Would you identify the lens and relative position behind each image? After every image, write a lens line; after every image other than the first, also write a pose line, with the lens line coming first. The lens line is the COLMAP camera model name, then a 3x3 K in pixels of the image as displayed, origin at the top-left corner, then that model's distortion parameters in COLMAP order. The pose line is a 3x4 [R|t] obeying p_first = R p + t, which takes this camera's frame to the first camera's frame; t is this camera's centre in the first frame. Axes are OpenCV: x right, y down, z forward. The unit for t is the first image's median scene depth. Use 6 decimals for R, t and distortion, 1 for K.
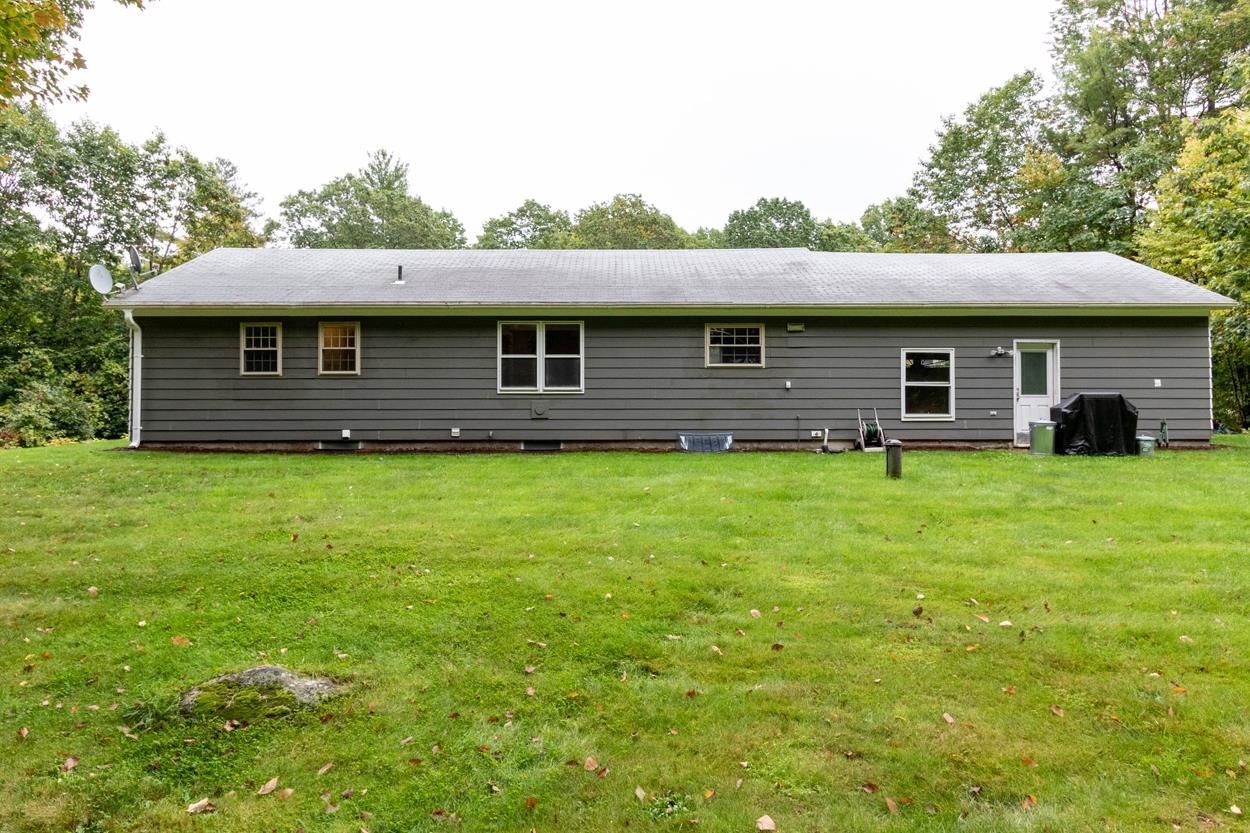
lens RADIAL K [[773.8, 0, 632.0], [0, 773.8, 382.6], [0, 0, 1]] dist [-0.000549, 0.001042]
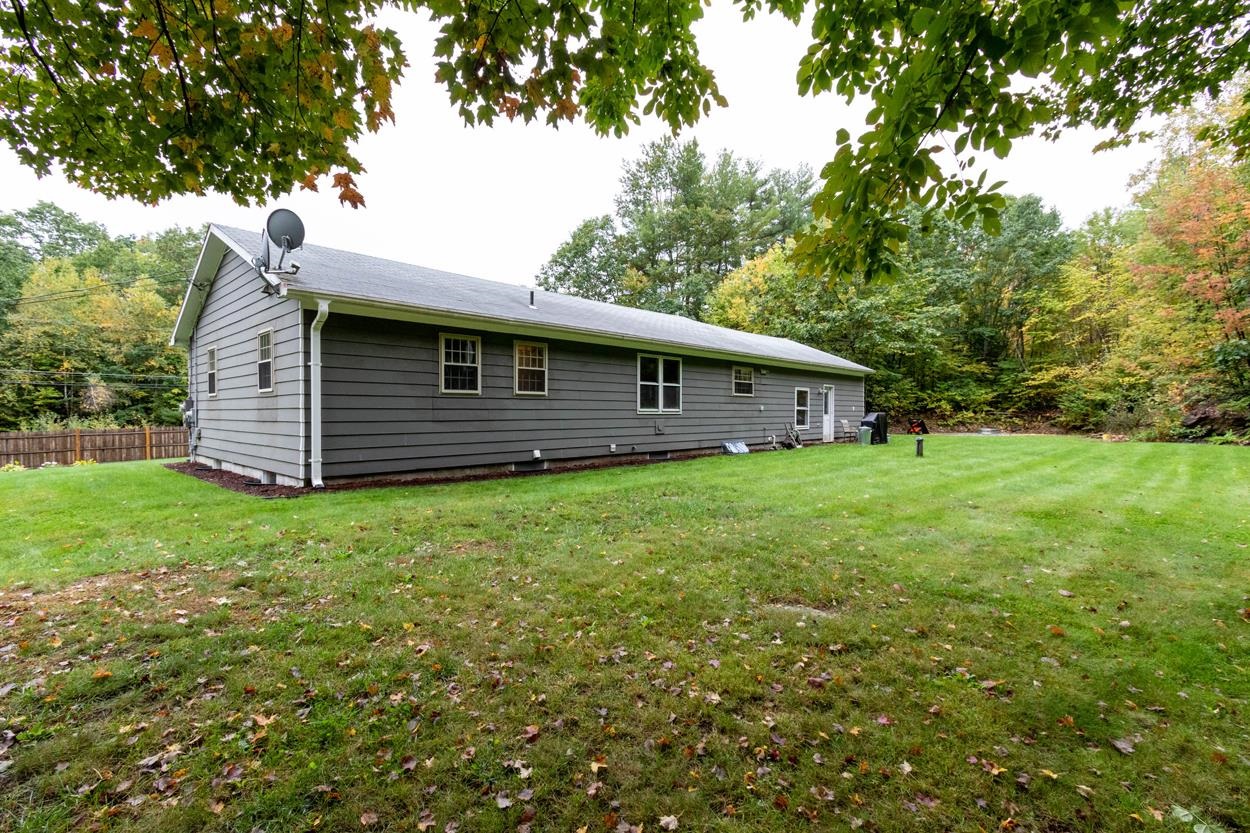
lens RADIAL K [[570.9, 0, 617.9], [0, 570.9, 412.6], [0, 0, 1]] dist [0.010363, -0.000217]
pose [[0.695183, 0.001277, 0.718832, -0.825912], [-0.002146, 0.999998, 0.000300, 0.011801], [-0.718830, -0.001751, 0.695184, 0.408116]]
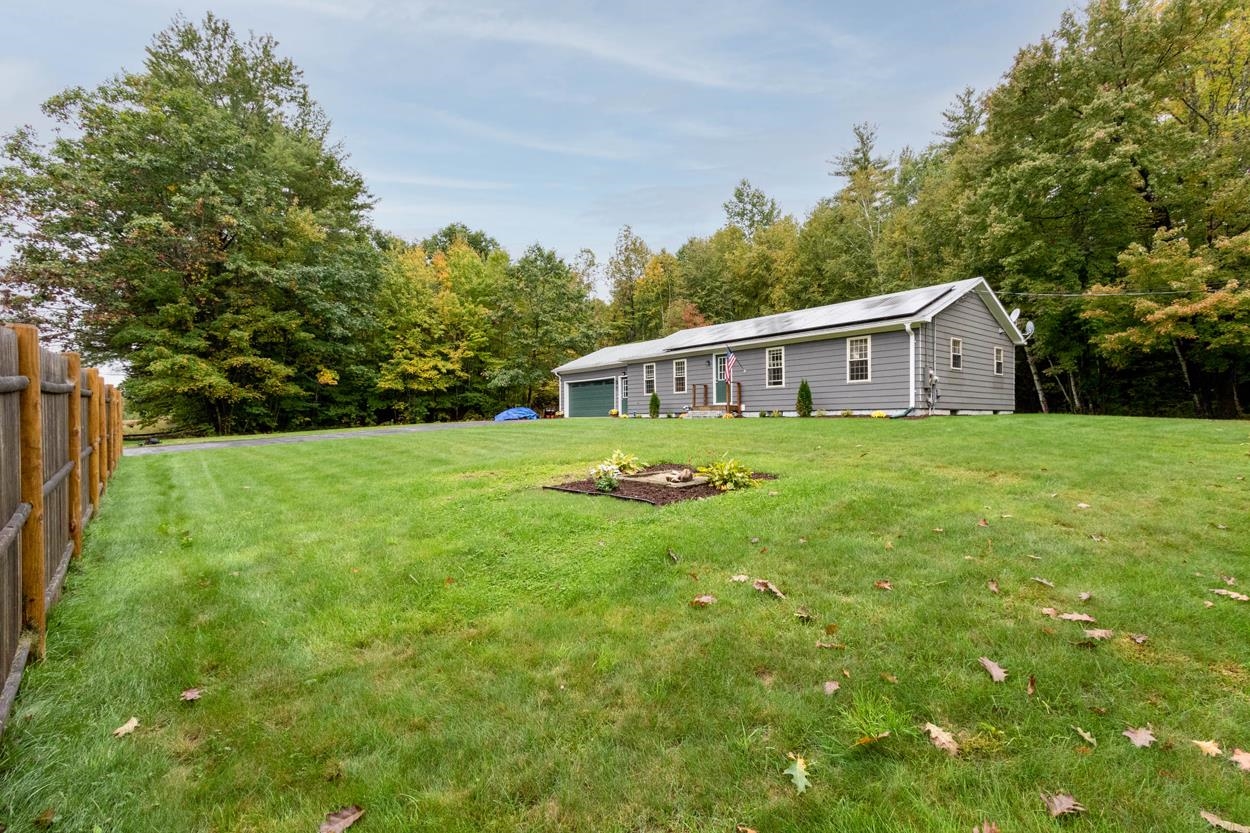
lens RADIAL K [[570.9, 0, 625.7], [0, 570.9, 422.2], [0, 0, 1]] dist [0.010363, -0.000217]
pose [[-0.627527, 0.011667, 0.778508, -1.141324], [0.008022, 0.999932, -0.008519, 0.103675], [-0.778554, 0.000899, -0.627577, 2.536242]]
